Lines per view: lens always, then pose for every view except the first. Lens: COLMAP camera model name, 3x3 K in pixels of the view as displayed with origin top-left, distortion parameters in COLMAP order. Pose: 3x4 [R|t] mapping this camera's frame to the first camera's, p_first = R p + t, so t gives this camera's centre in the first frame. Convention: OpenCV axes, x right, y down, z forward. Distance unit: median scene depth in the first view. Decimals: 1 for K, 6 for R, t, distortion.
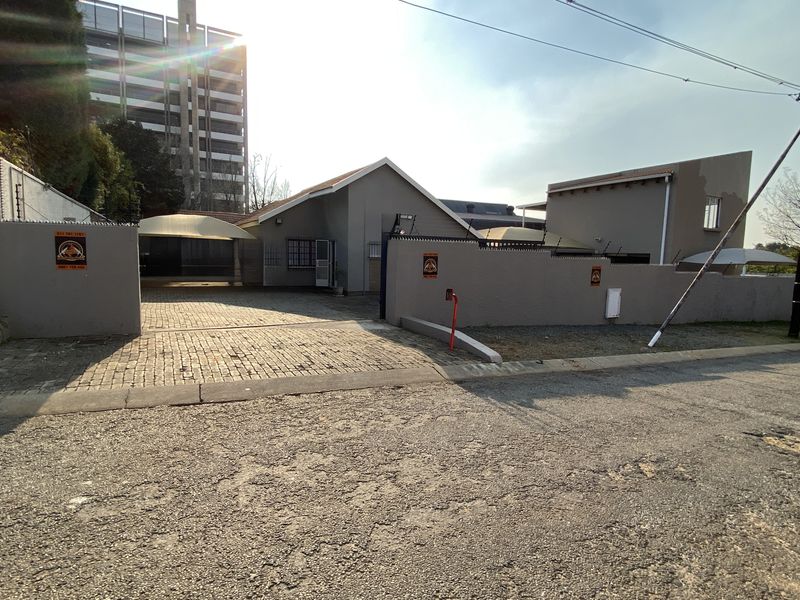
lens RADIAL K [[432.1, 0, 396.7], [0, 432.1, 301.7], [0, 0, 1]] dist [0.058247, -0.056267]
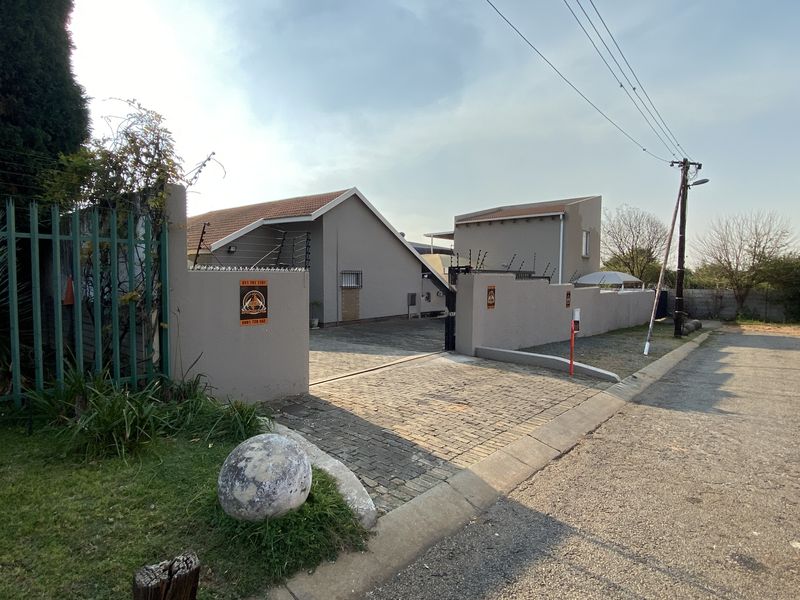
lens RADIAL K [[432.1, 0, 396.7], [0, 432.1, 301.7], [0, 0, 1]] dist [0.058247, -0.056267]
pose [[0.926295, -0.041544, 0.374502, -0.321722], [0.058373, 0.997726, -0.033700, -0.029432], [-0.372251, 0.053077, 0.926613, 0.049981]]
